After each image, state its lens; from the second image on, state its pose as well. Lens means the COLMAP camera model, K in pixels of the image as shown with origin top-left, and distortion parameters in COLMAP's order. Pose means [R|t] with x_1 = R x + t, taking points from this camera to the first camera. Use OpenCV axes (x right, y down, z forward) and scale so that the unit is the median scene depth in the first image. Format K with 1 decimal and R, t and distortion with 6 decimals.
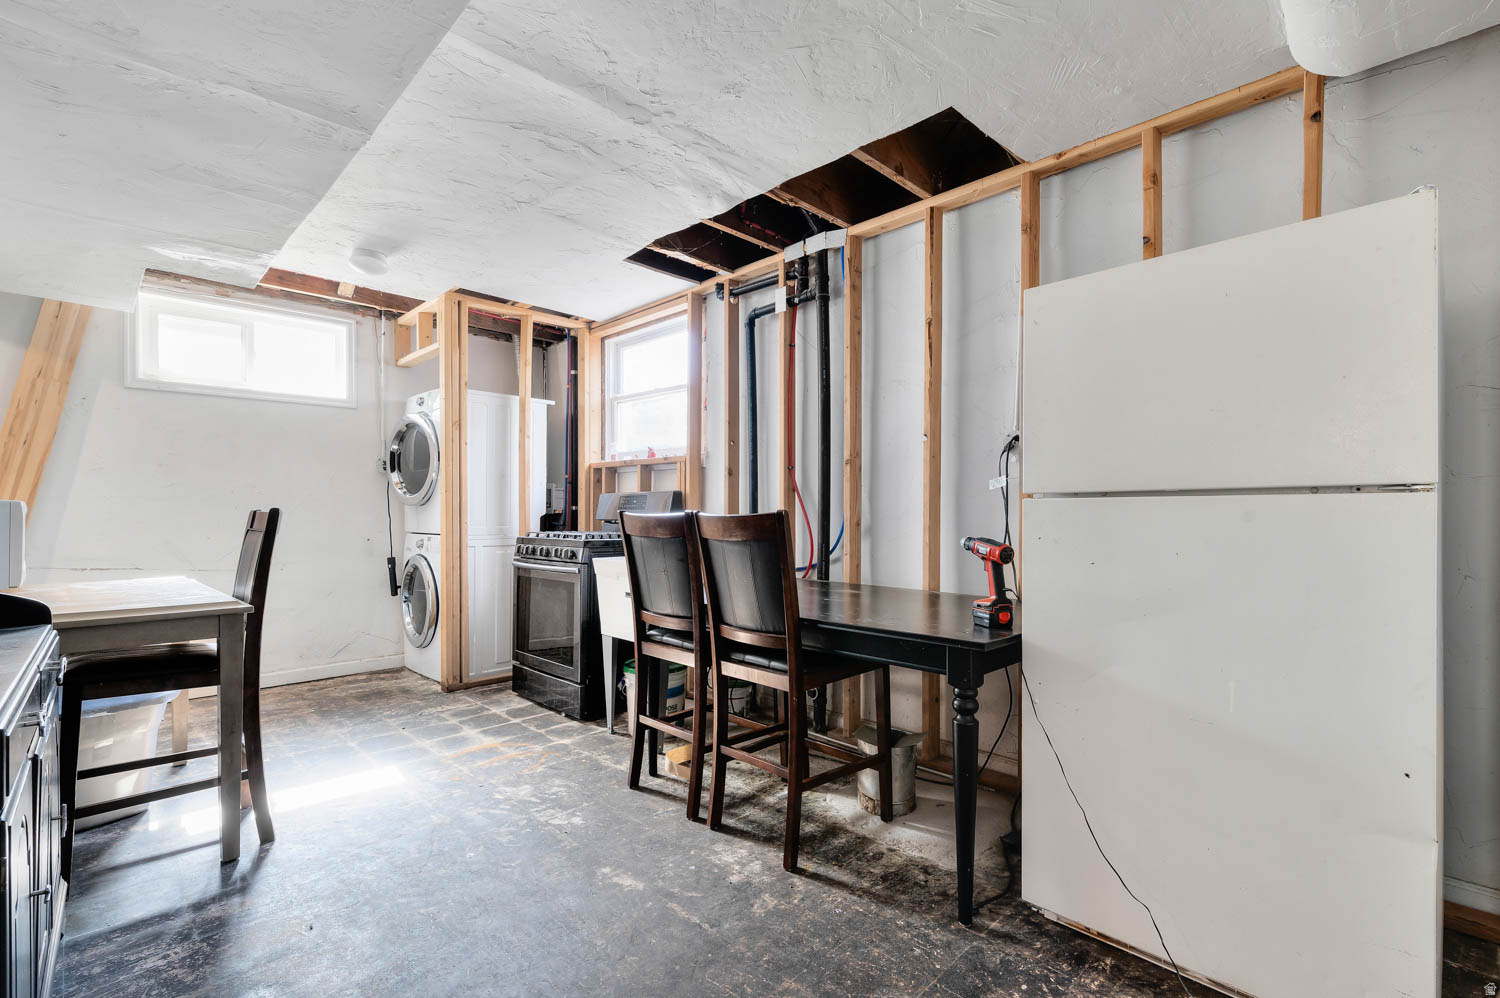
lens RADIAL K [[681.1, 0, 759.0], [0, 681.1, 511.8], [0, 0, 1]] dist [0.000784, 0.000031]
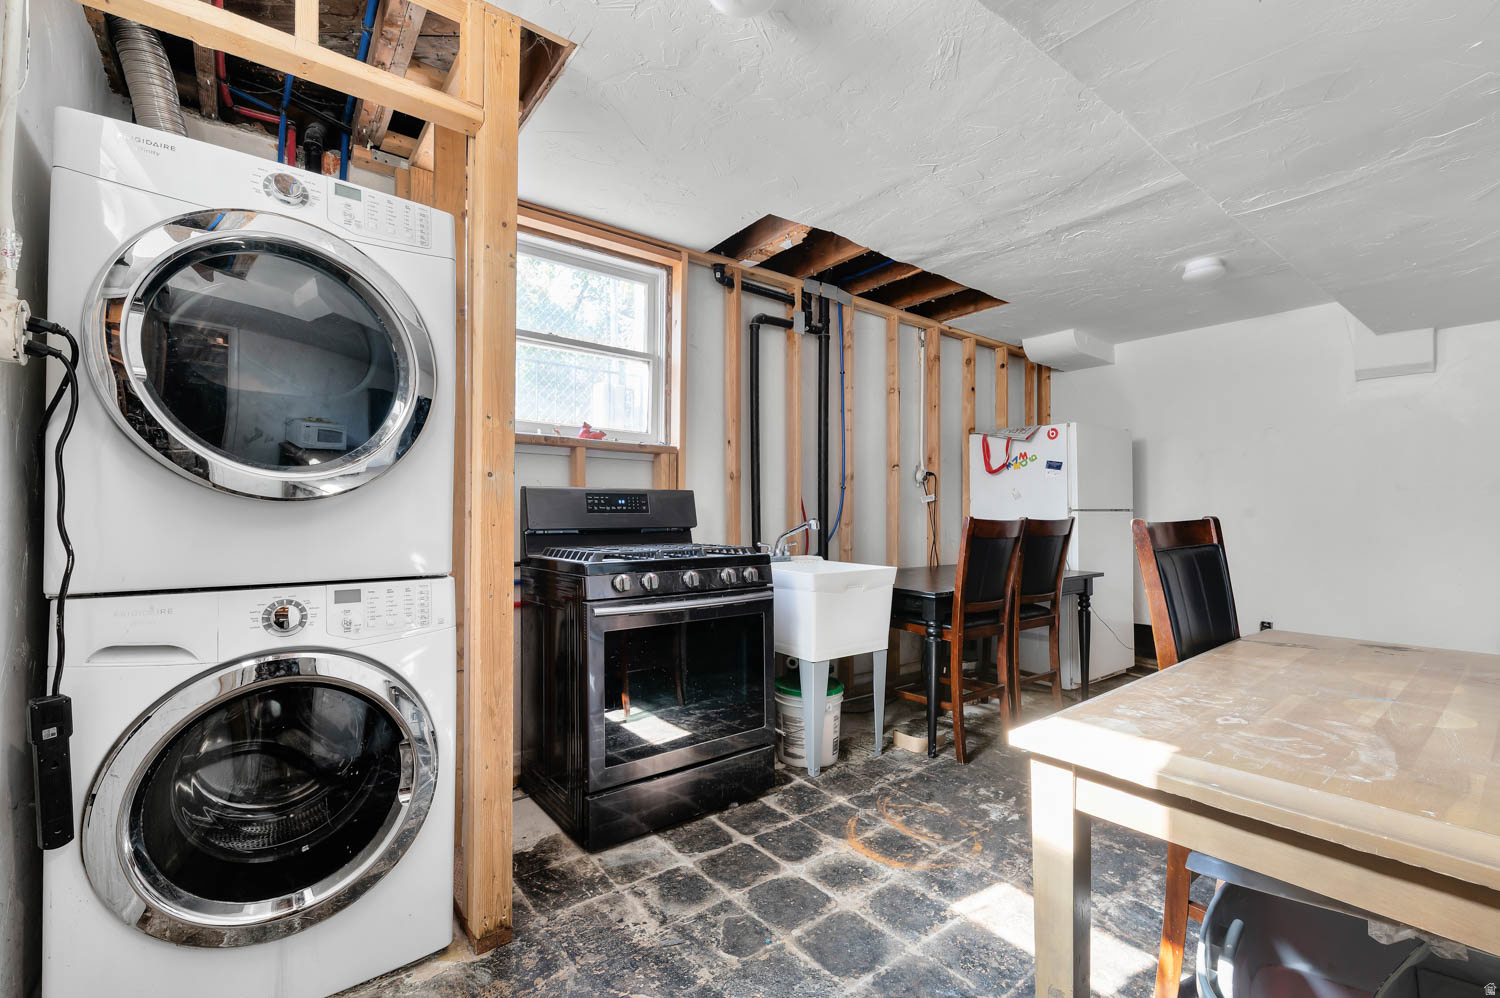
lens RADIAL K [[650.6, 0, 759.7], [0, 650.6, 501.9], [0, 0, 1]] dist [-0.002253, -0.000087]
pose [[0.116971, 0.008611, 0.993098, -1.006469], [-0.006678, 0.999947, -0.007884, -0.015434], [-0.993113, -0.005710, 0.117022, 0.936503]]
